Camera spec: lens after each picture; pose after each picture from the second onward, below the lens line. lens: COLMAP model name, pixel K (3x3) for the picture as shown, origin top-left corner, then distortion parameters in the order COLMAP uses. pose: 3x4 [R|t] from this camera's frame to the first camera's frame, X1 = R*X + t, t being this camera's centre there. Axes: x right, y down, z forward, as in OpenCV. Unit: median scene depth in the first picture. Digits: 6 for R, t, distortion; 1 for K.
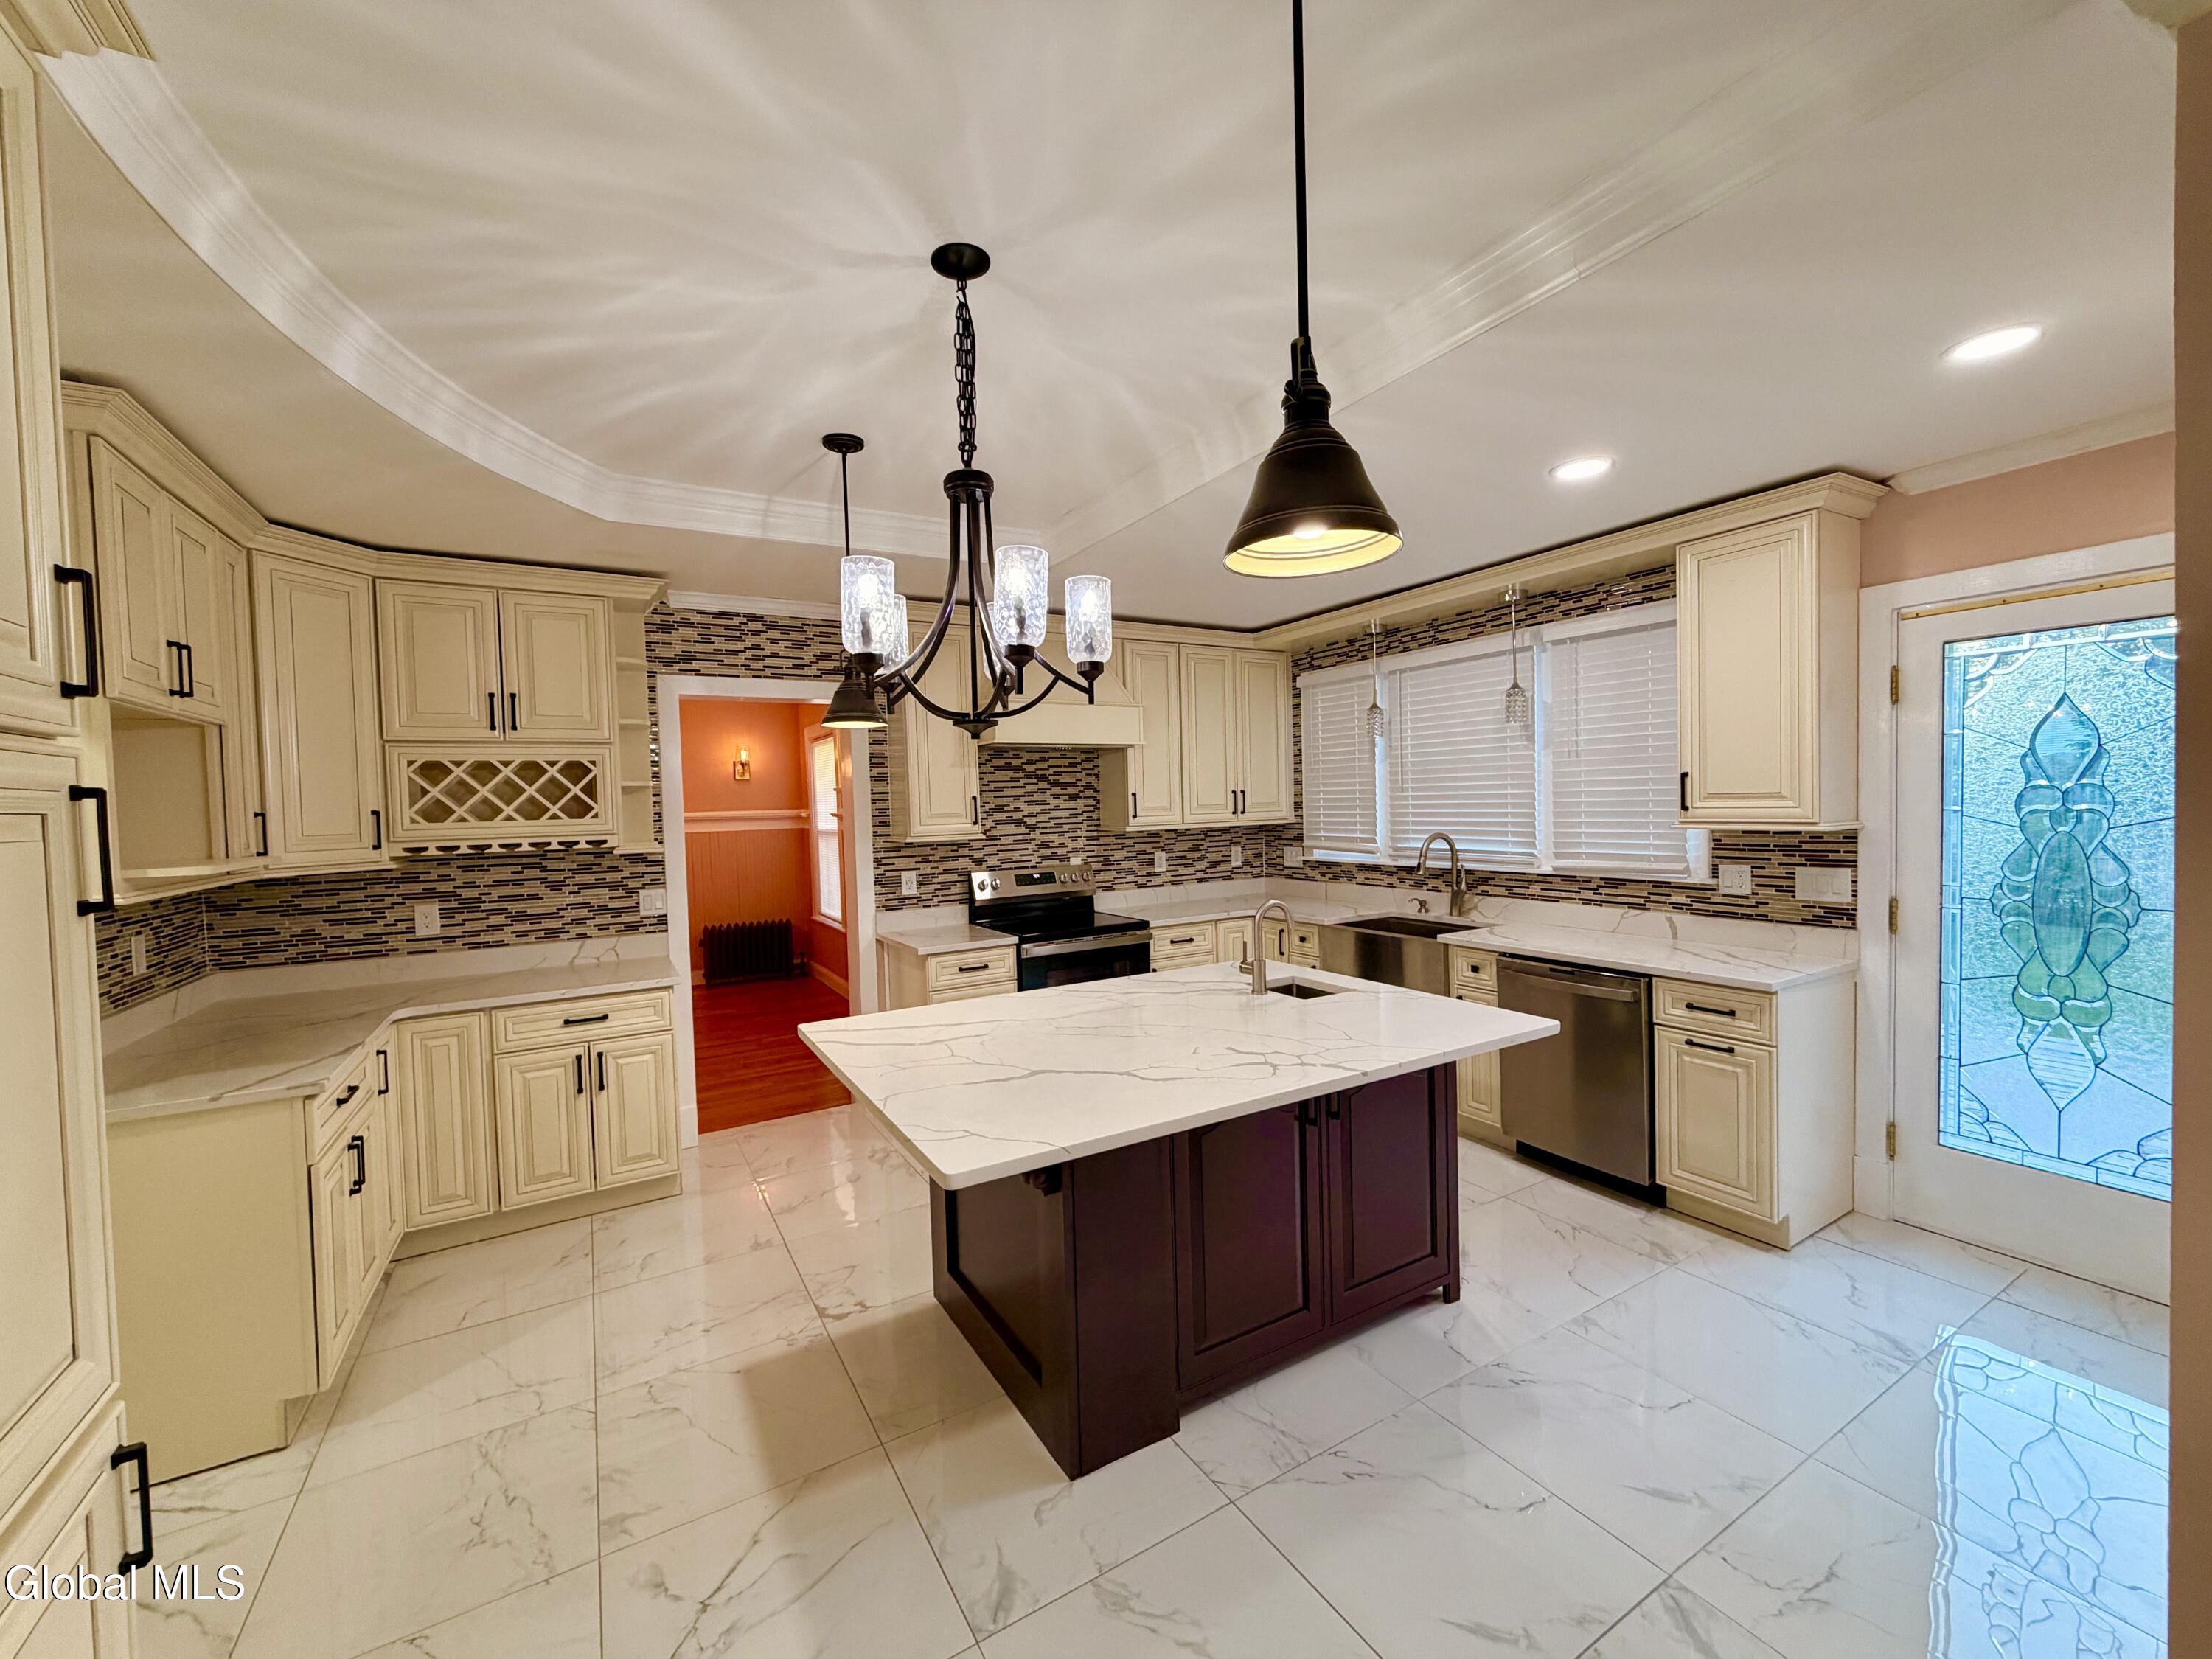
lens RADIAL K [[884.4, 0, 1096.6], [0, 884.4, 826.7], [0, 0, 1]] dist [0.001367, -0.000343]
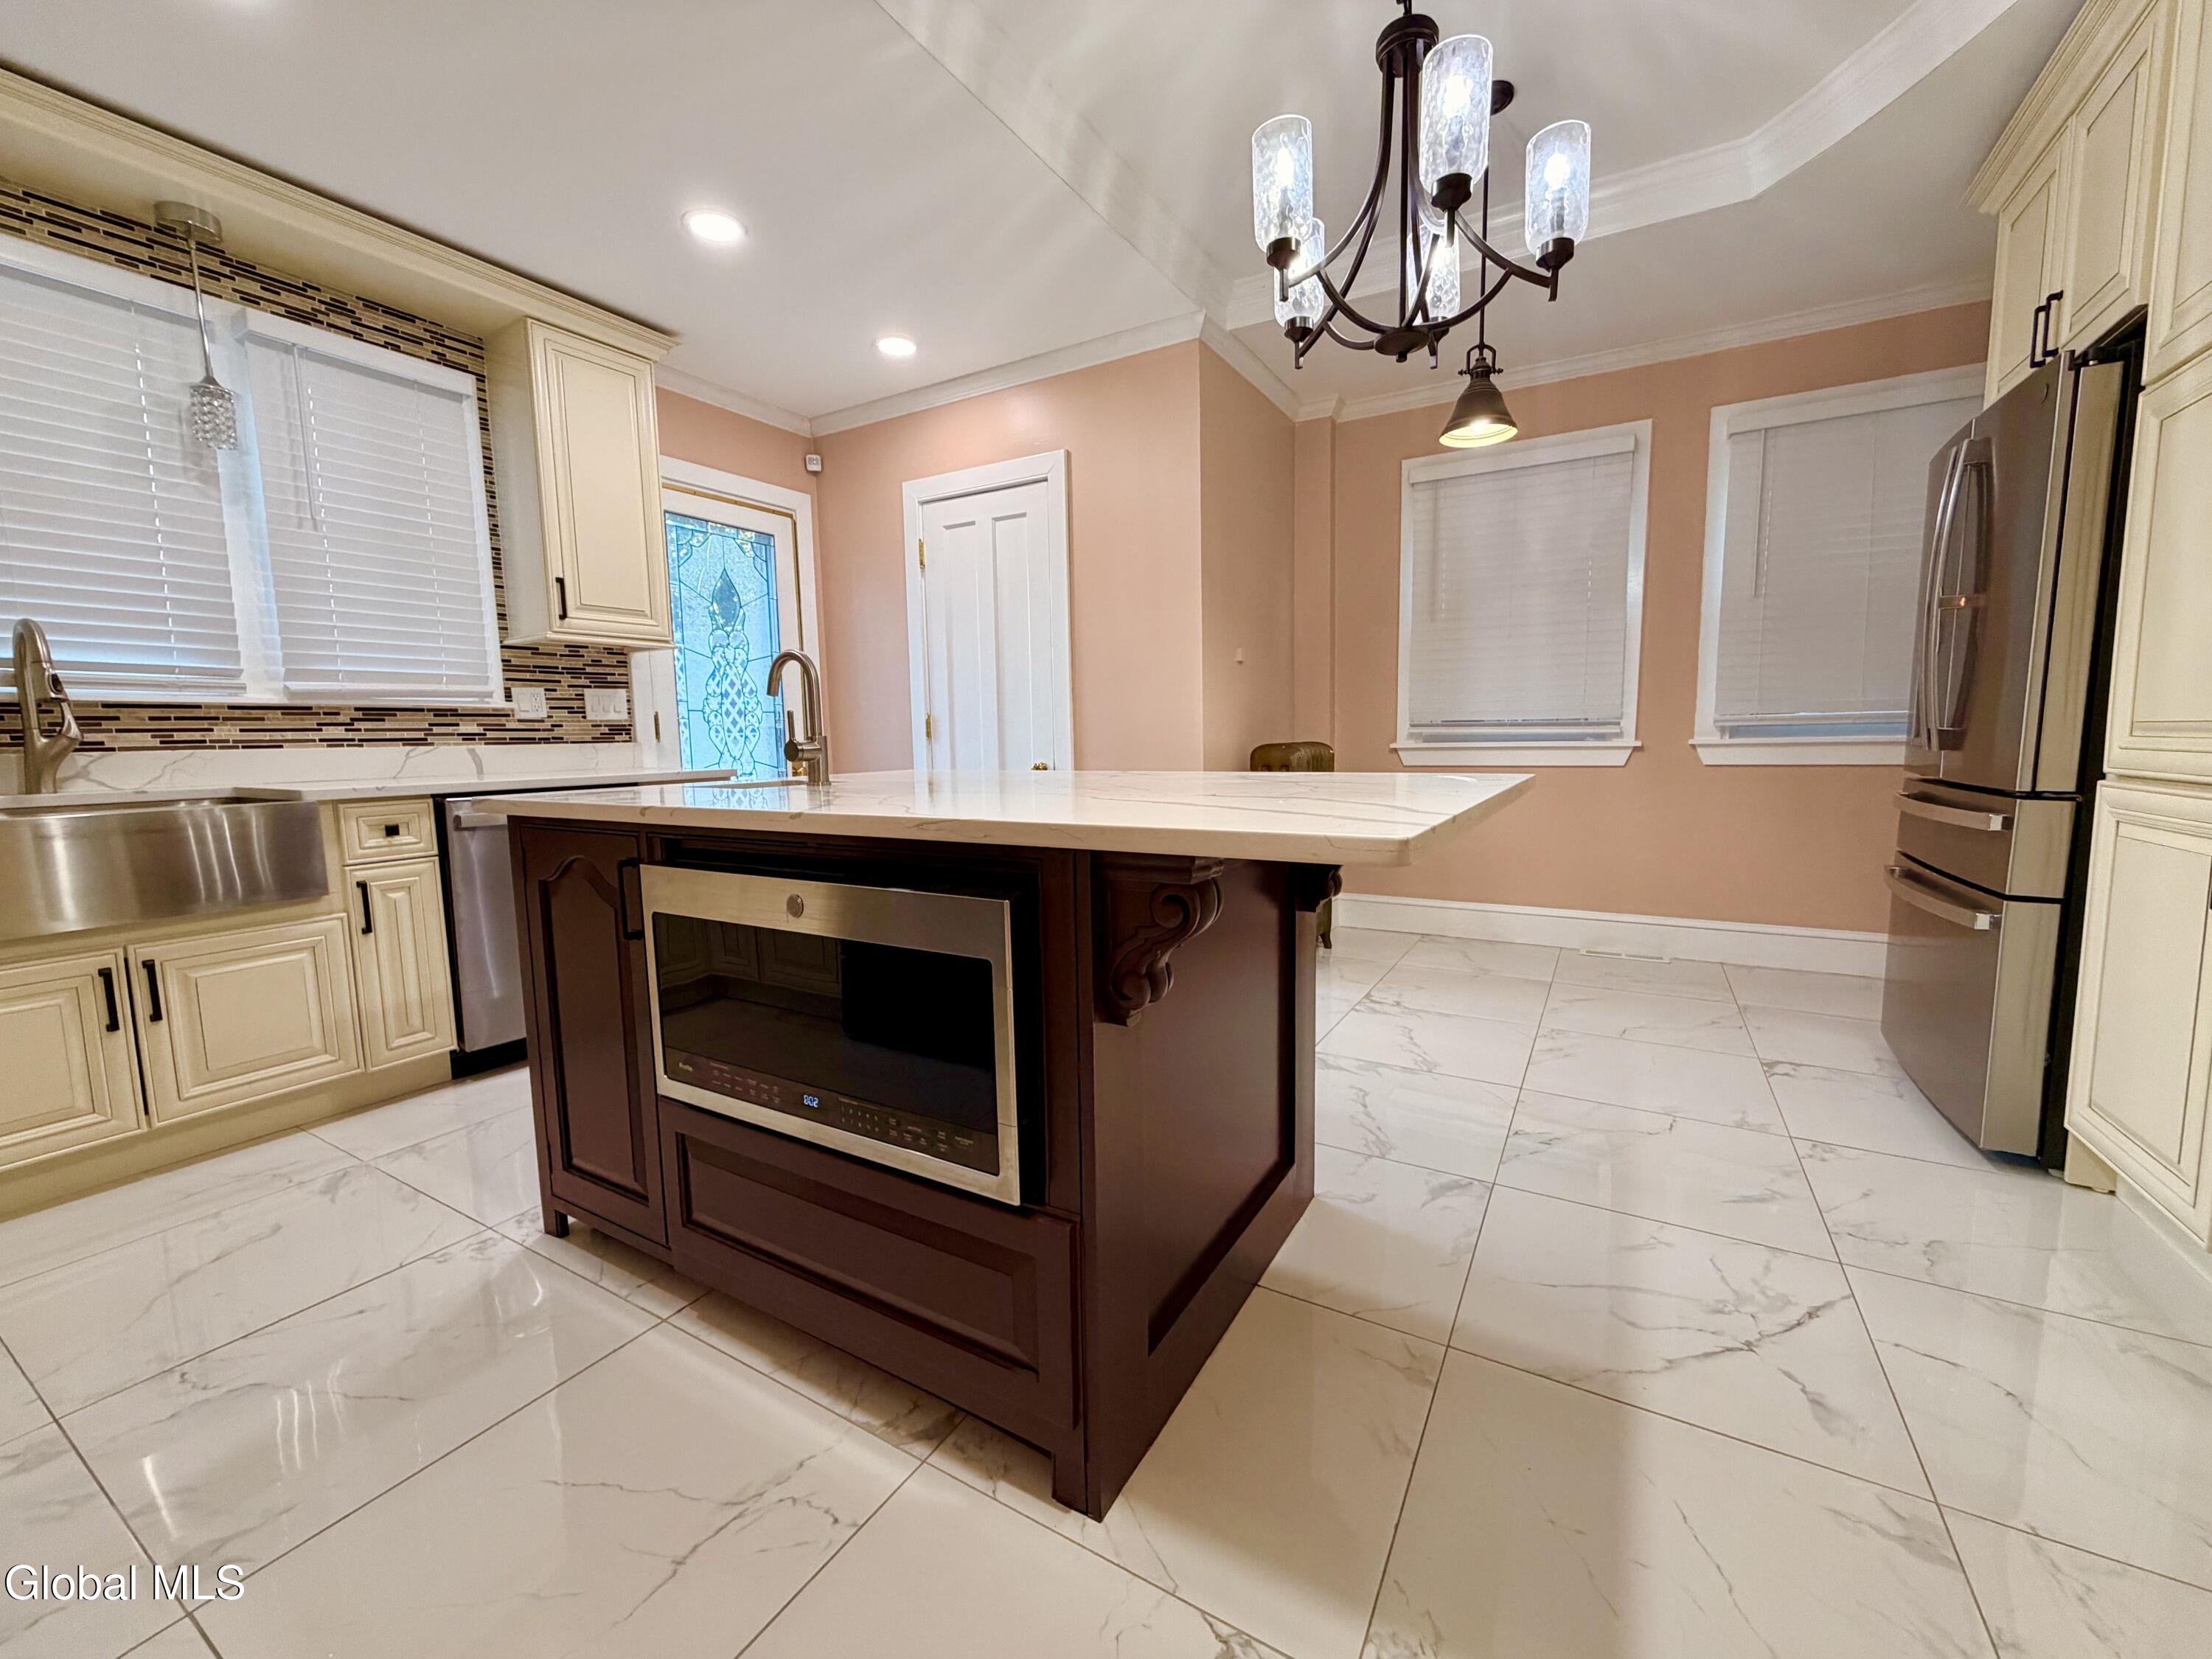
lens RADIAL K [[884.4, 0, 1097.2], [0, 884.4, 827.1], [0, 0, 1]] dist [0.001367, -0.000343]
pose [[-0.486048, -0.055044, 0.872197, -0.429514], [0.056349, 0.993964, 0.094130, 0.141285], [-0.872113, 0.094899, -0.480013, 0.961036]]
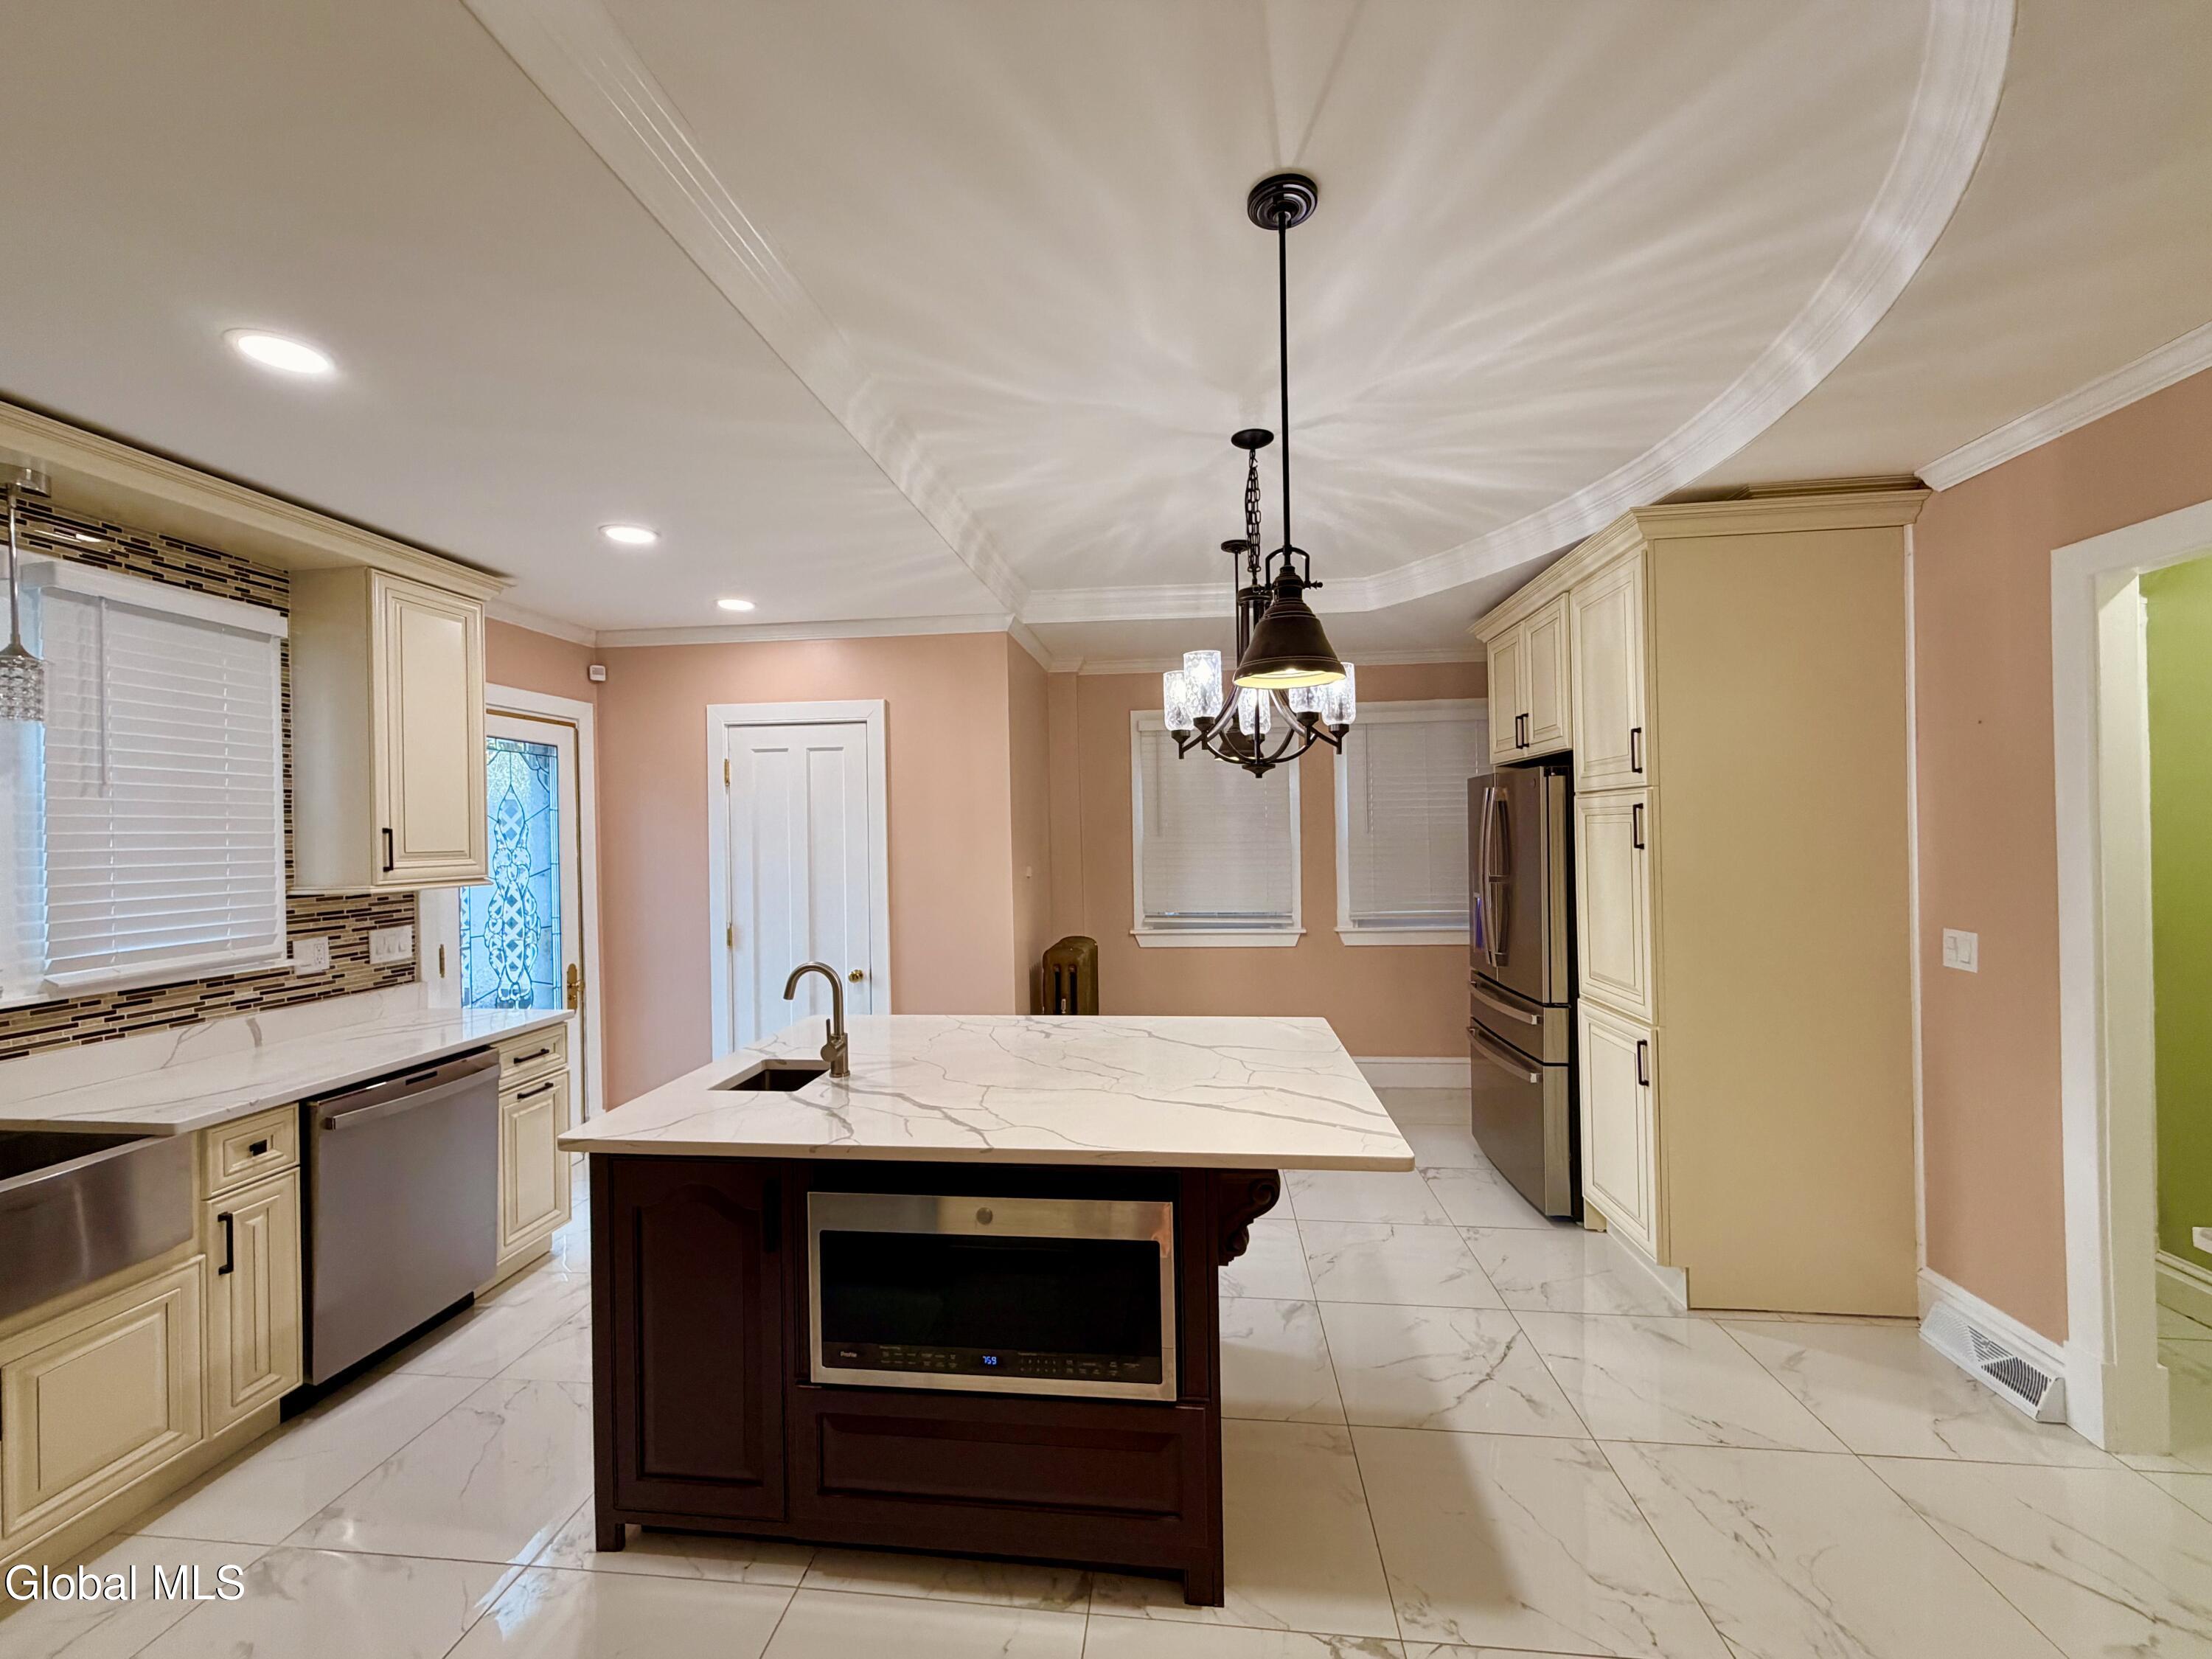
lens RADIAL K [[884.4, 0, 1097.3], [0, 884.4, 827.4], [0, 0, 1]] dist [0.001367, -0.000343]
pose [[-0.802405, 0.045557, 0.595038, -0.419442], [0.057743, 0.998330, 0.001433, -0.022444], [-0.593979, 0.035509, -0.803696, 1.265561]]
